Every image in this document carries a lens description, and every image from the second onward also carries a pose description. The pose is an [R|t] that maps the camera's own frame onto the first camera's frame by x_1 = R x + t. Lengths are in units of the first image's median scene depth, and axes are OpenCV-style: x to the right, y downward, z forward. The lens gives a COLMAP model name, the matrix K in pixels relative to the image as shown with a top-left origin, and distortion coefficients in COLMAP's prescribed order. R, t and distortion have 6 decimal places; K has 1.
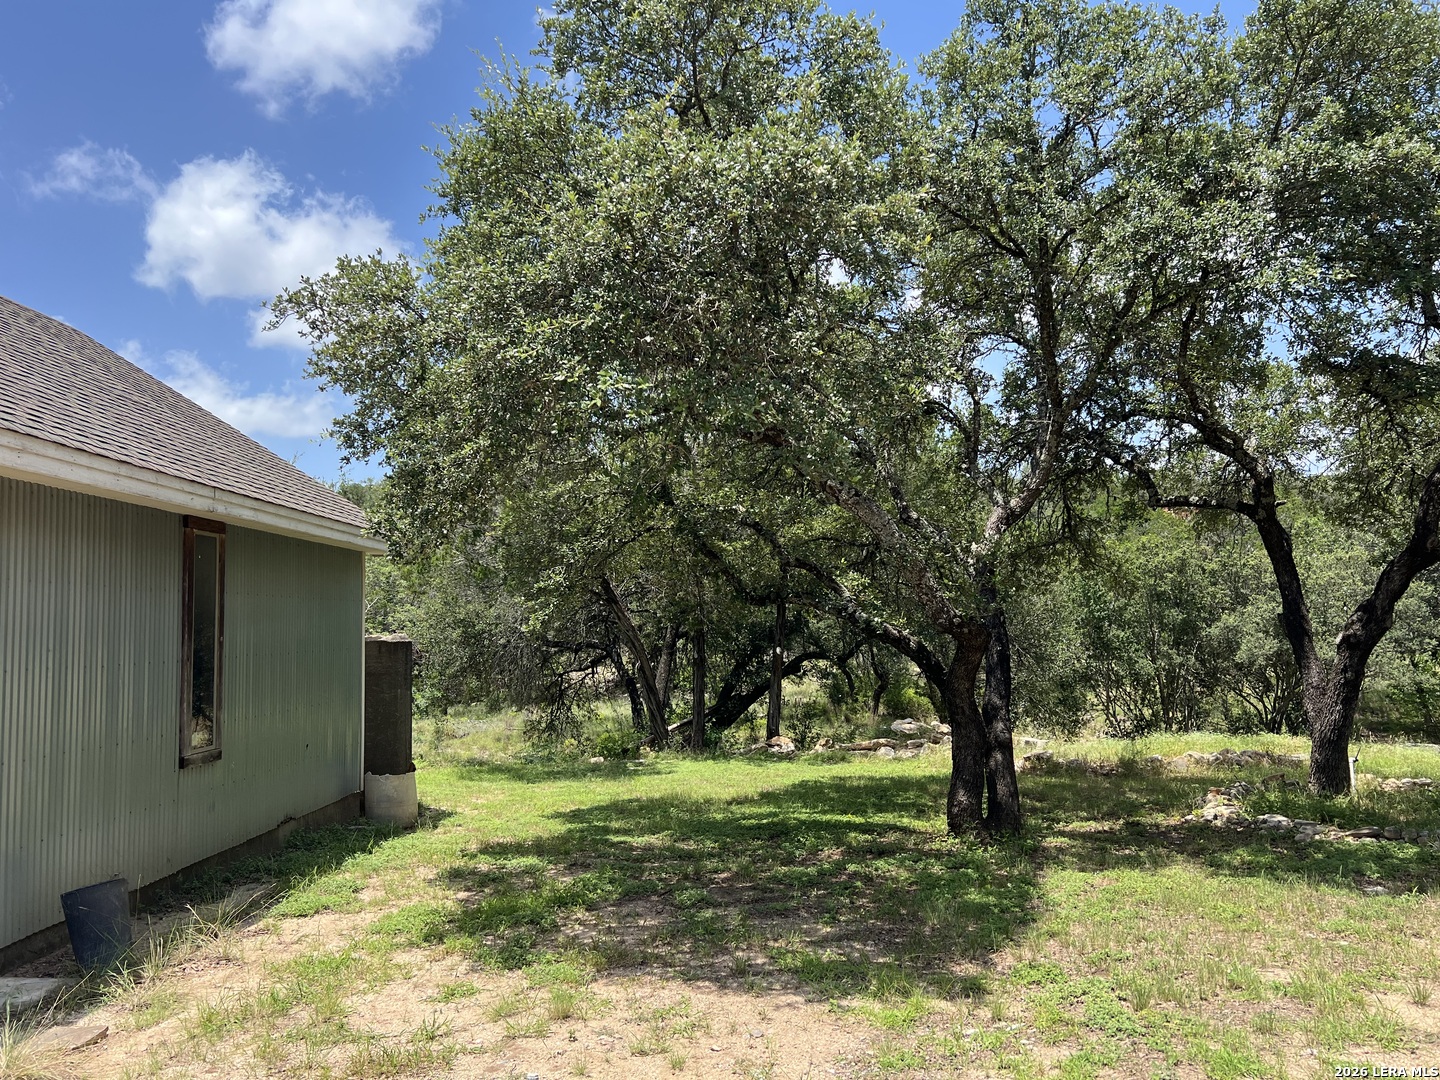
lens RADIAL K [[1065.3, 0, 736.8], [0, 1065.3, 547.2], [0, 0, 1]] dist [0.041236, -0.046522]
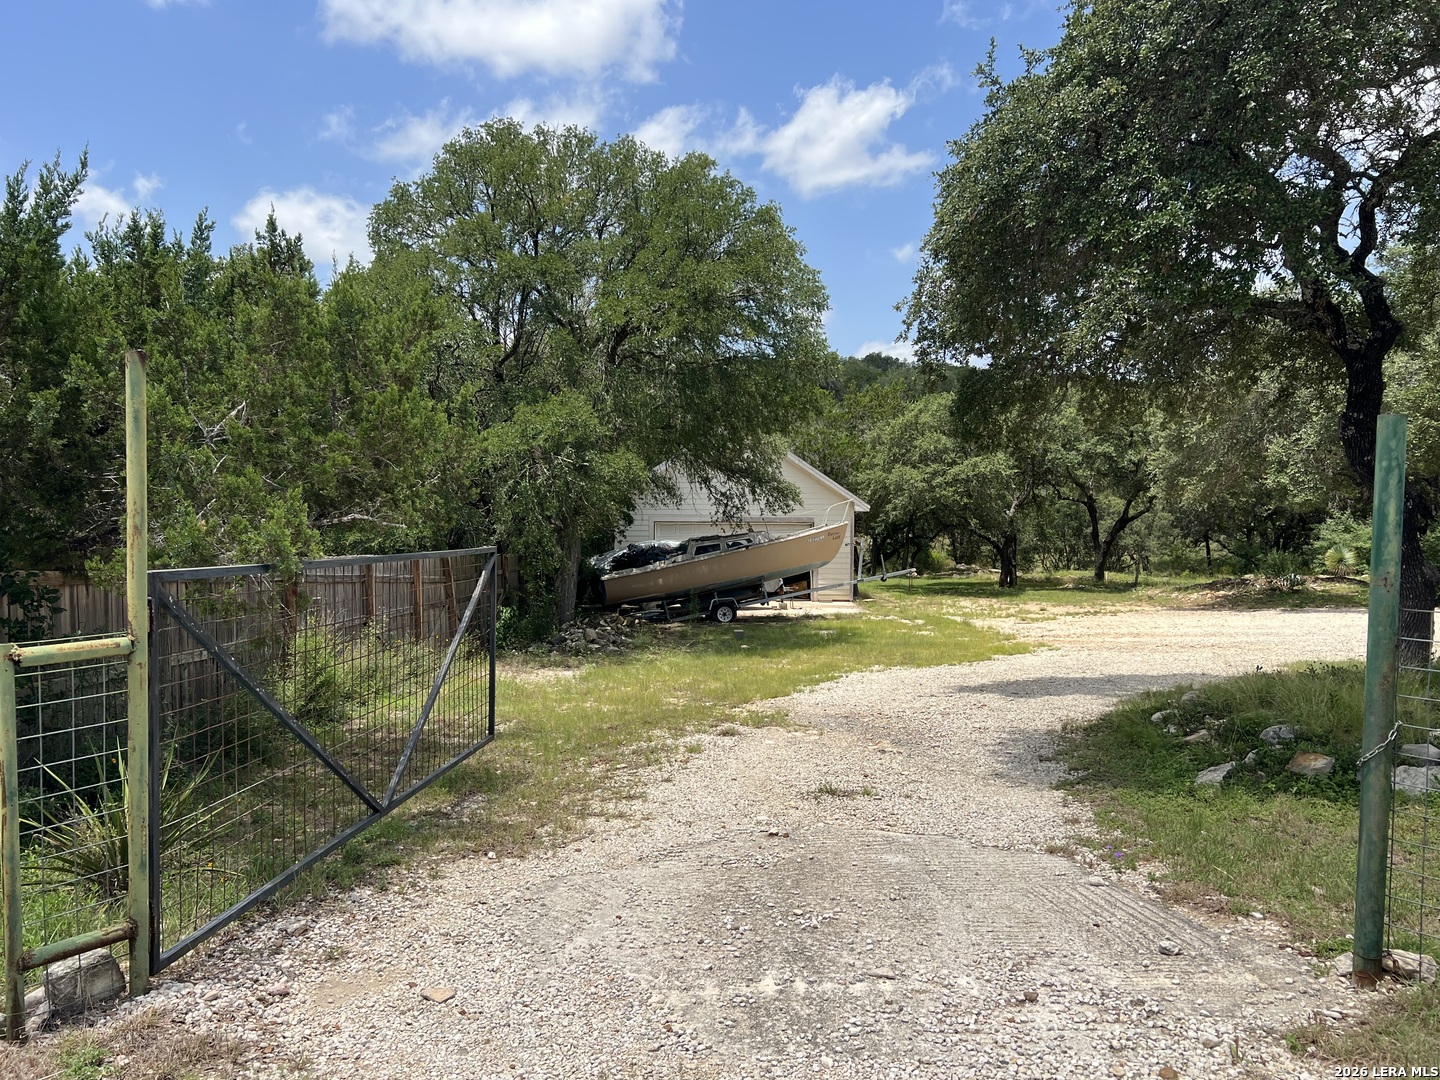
lens RADIAL K [[1065.3, 0, 736.8], [0, 1065.3, 547.2], [0, 0, 1]] dist [0.041236, -0.046522]
pose [[0.998607, 0.013061, 0.051113, -0.492154], [-0.020262, 0.989512, 0.143022, -0.224746], [-0.048709, -0.143859, 0.988399, -1.413132]]
